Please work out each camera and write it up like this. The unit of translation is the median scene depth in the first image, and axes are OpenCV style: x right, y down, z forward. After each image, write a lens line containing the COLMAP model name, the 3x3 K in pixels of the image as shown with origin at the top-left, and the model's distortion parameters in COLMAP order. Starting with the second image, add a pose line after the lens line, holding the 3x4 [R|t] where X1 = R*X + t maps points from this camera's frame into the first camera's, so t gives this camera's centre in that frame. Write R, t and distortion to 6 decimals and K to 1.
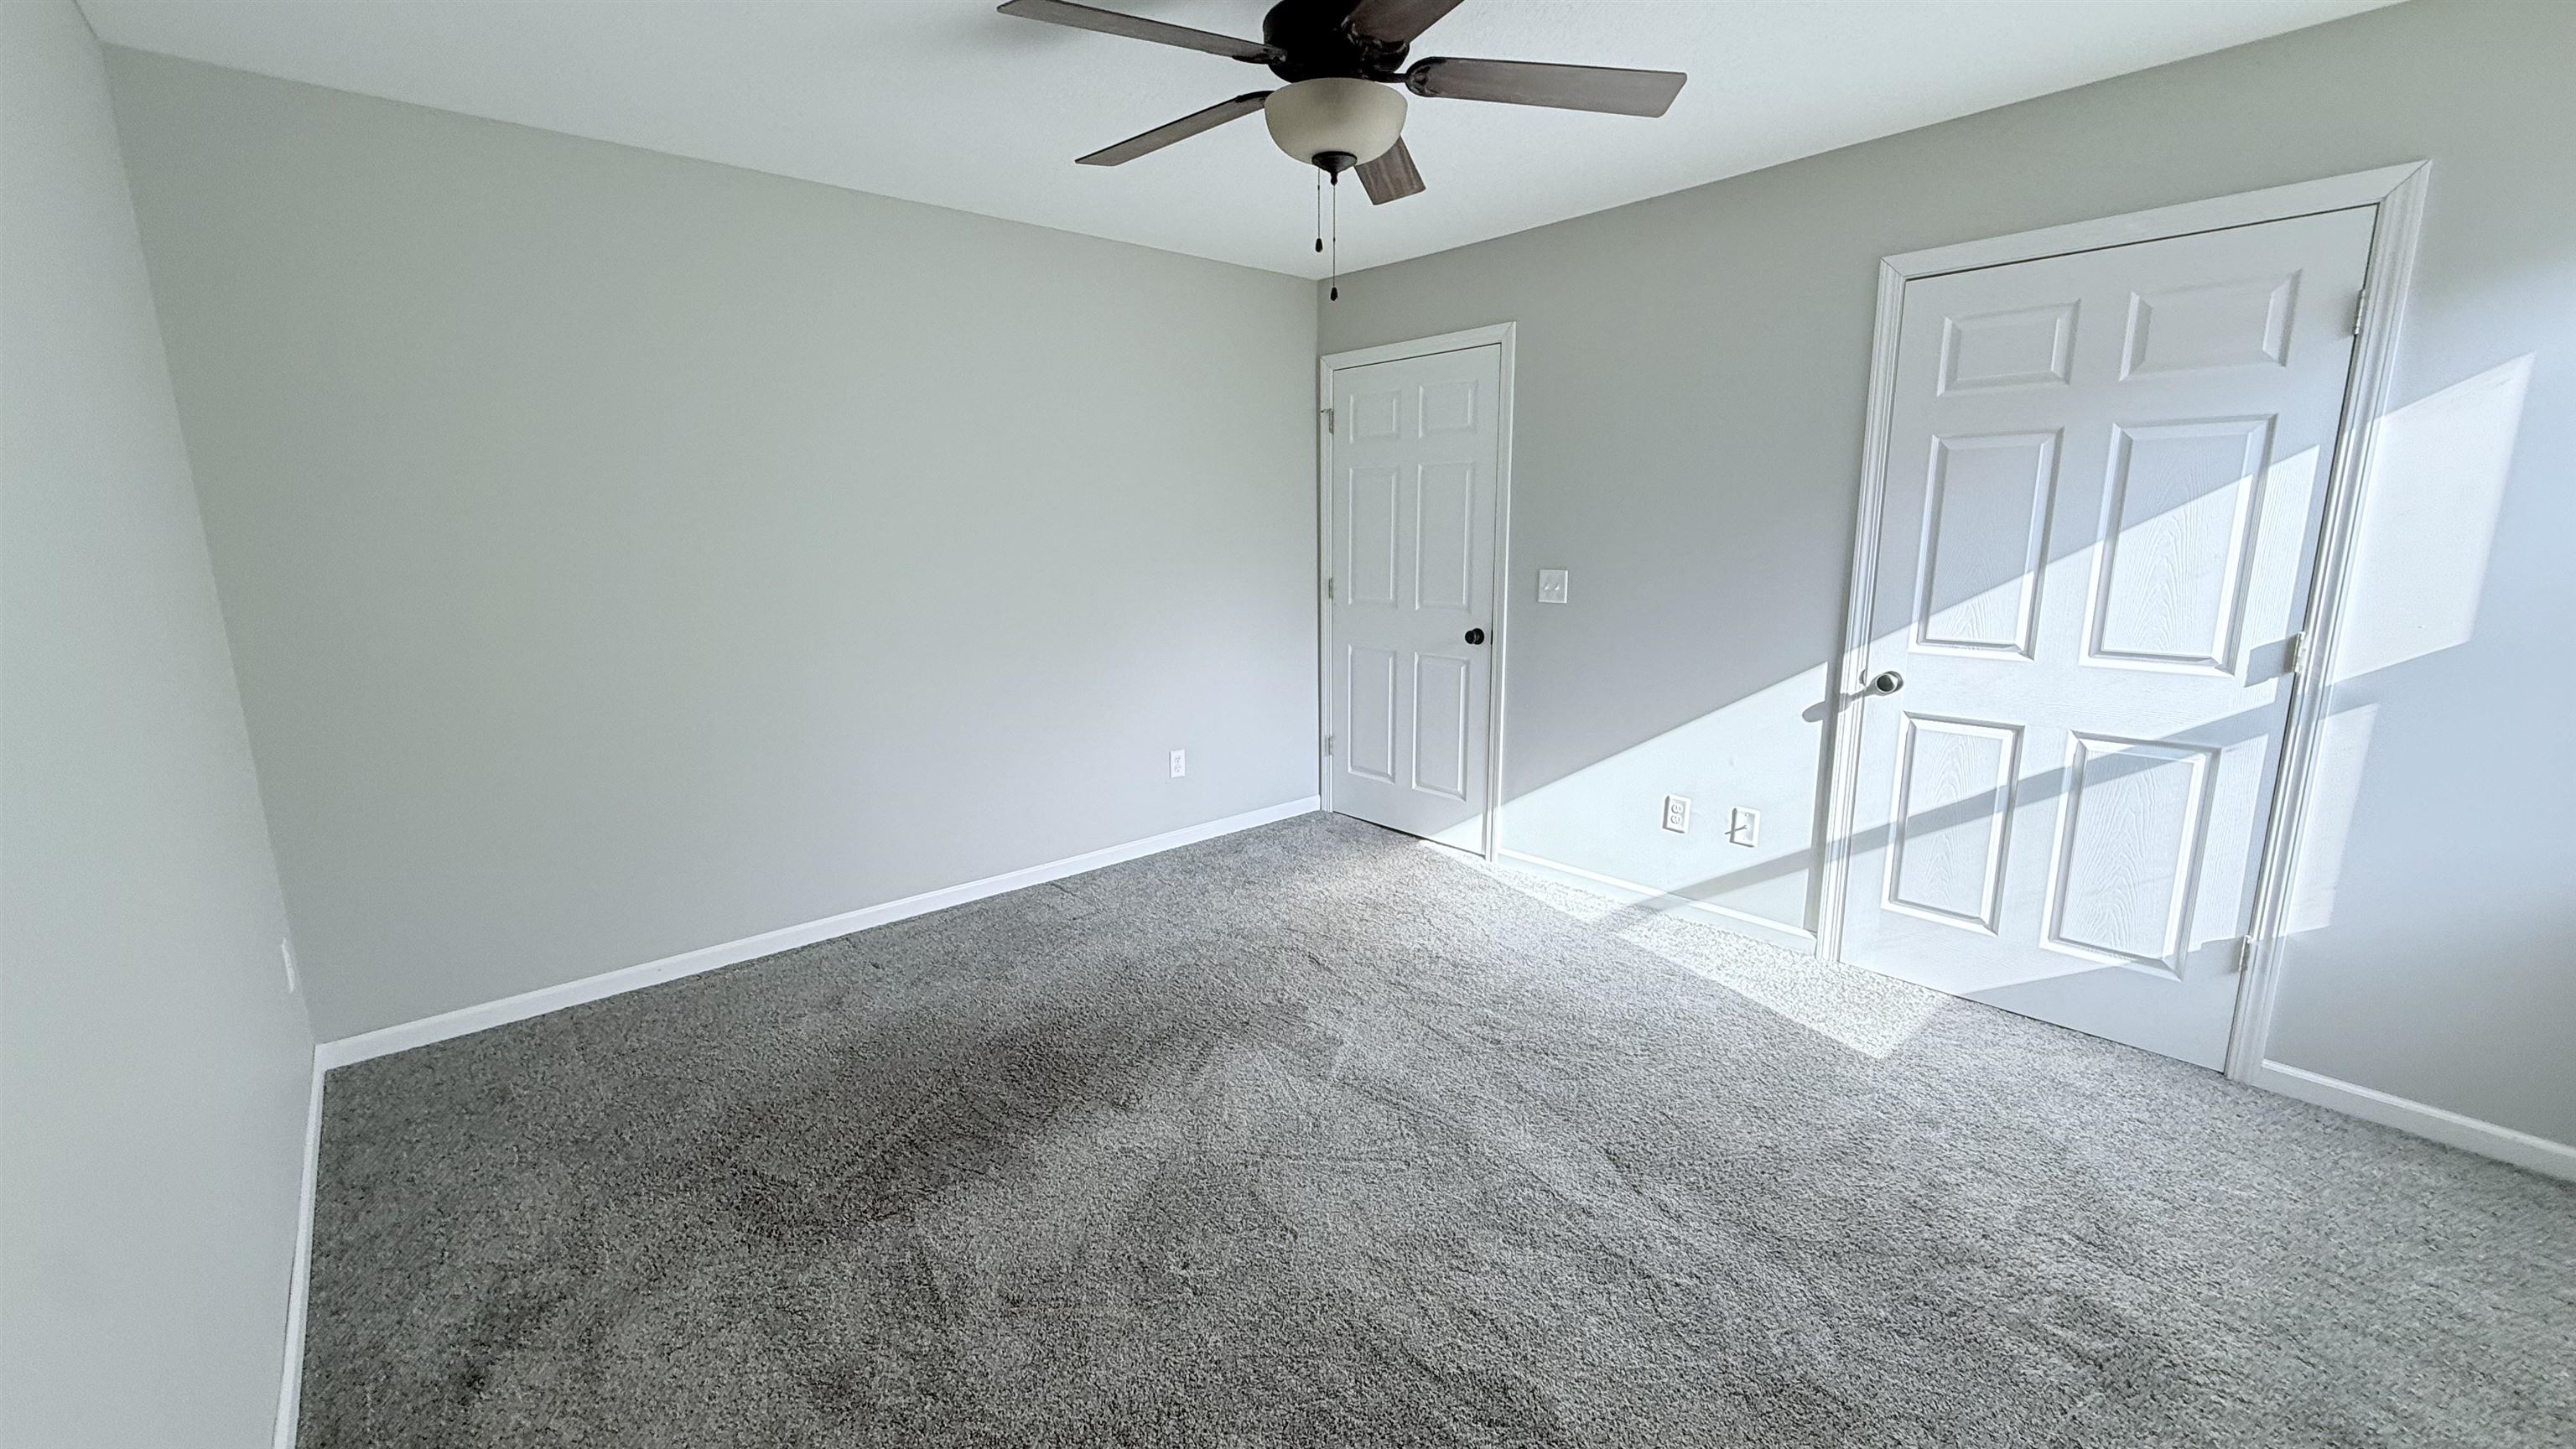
lens RADIAL K [[1028.5, 0, 1284.7], [0, 1028.5, 717.2], [0, 0, 1]] dist [0.001067, -0.000043]
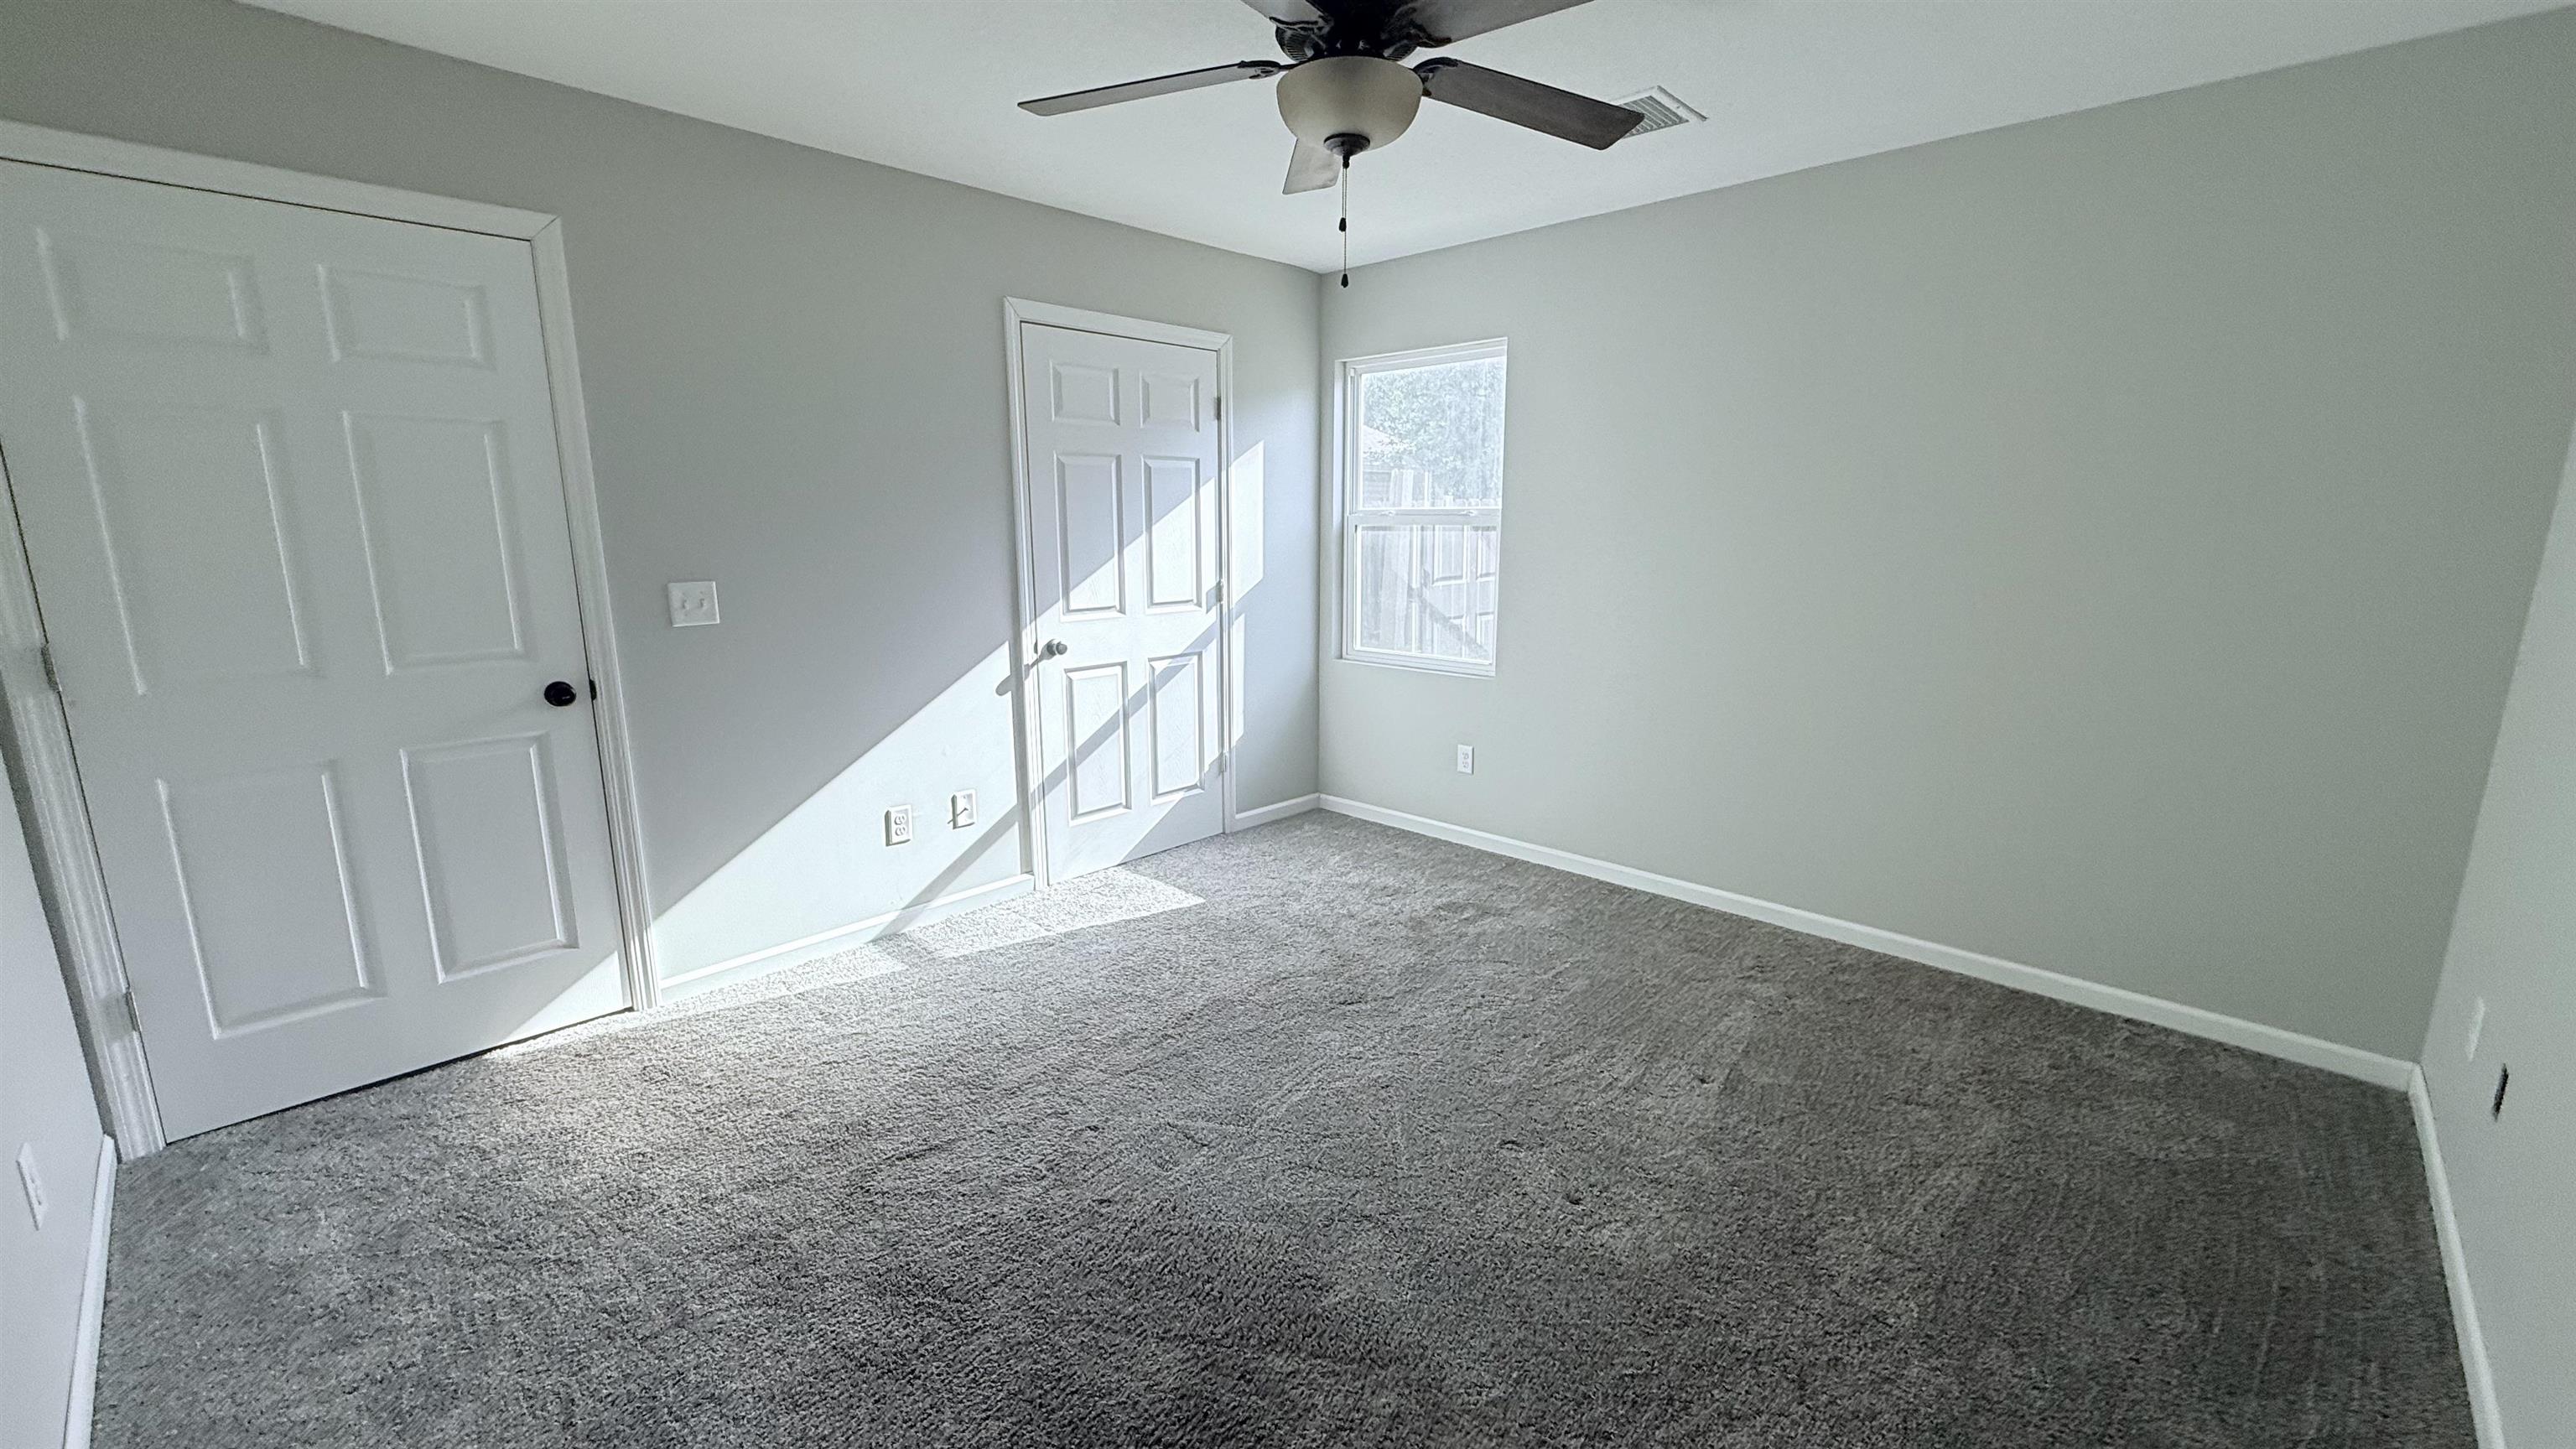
lens RADIAL K [[1028.5, 0, 1281.5], [0, 1028.5, 720.9], [0, 0, 1]] dist [0.001067, -0.000043]
pose [[-0.082366, -0.186122, 0.979068, -0.659818], [0.188423, 0.961780, 0.198687, -0.142655], [-0.978628, 0.200844, -0.044149, 0.792783]]
